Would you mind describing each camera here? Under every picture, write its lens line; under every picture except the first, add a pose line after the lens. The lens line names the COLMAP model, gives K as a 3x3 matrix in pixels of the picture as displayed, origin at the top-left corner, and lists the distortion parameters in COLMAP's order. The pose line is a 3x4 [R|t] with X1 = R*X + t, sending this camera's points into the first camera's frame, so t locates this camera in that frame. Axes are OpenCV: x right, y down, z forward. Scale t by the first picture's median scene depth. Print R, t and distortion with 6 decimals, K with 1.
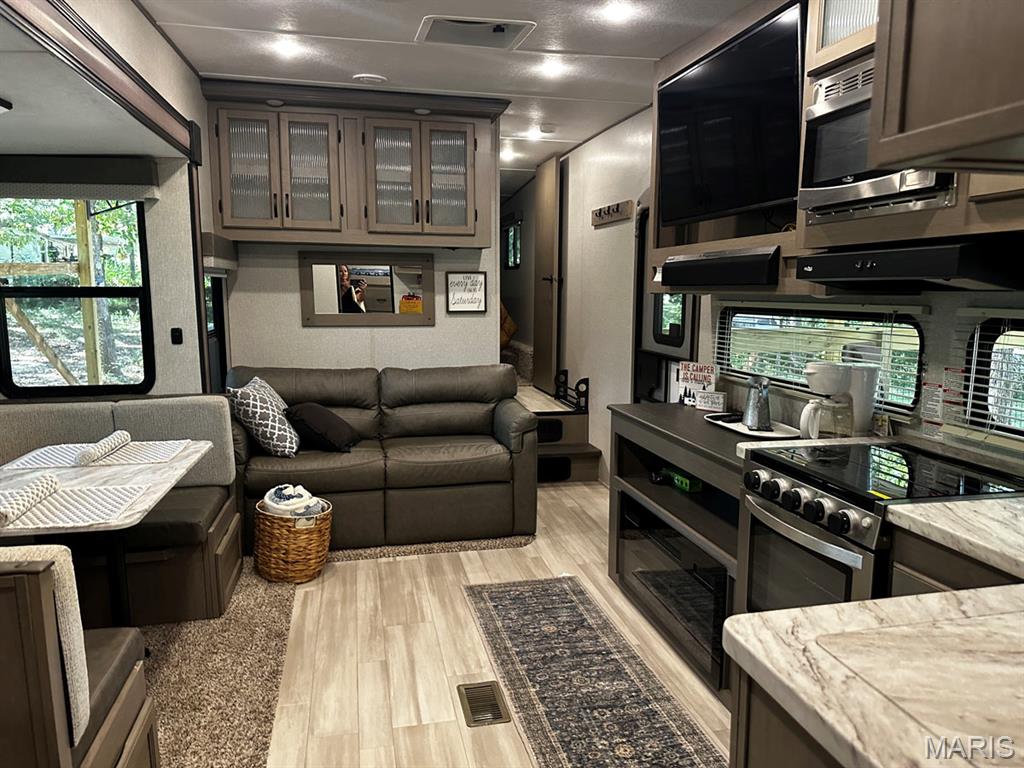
lens RADIAL K [[713.9, 0, 512.0], [0, 713.9, 384.0], [0, 0, 1]] dist [0.137906, -0.280499]
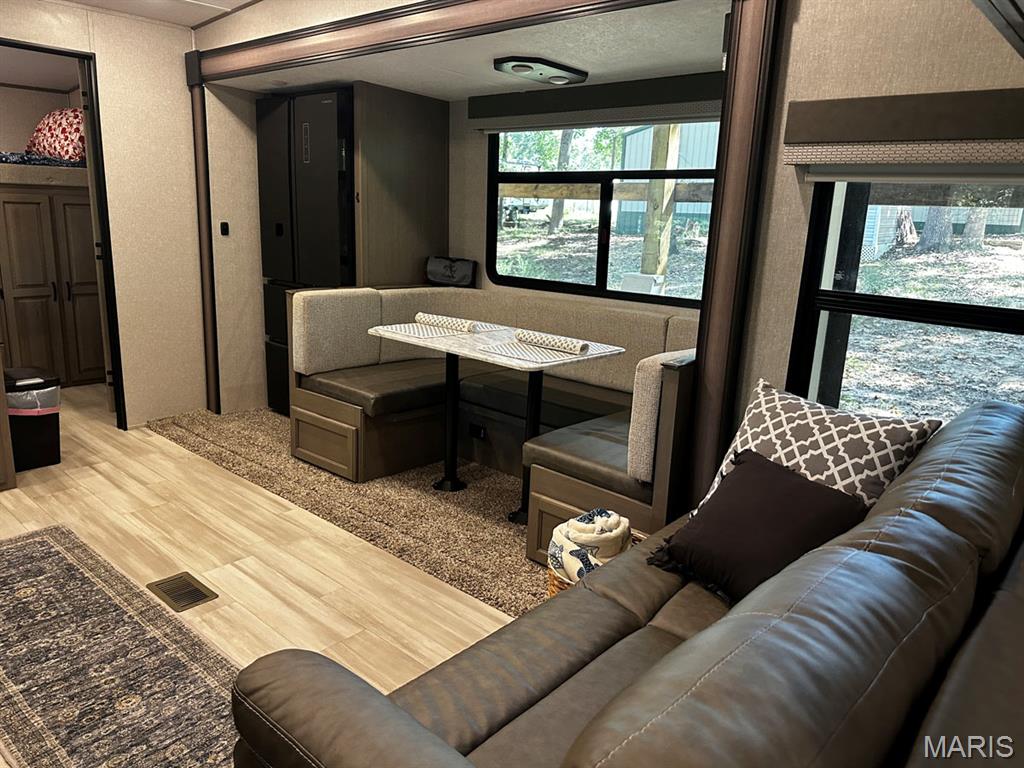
lens RADIAL K [[721.8, 0, 512.0], [0, 721.8, 384.0], [0, 0, 1]] dist [0.052105, -0.059809]
pose [[-0.809464, 0.102980, -0.578068, 0.131412], [-0.119337, 0.935099, 0.333690, -0.206904], [0.574914, 0.339095, -0.744640, 1.715598]]
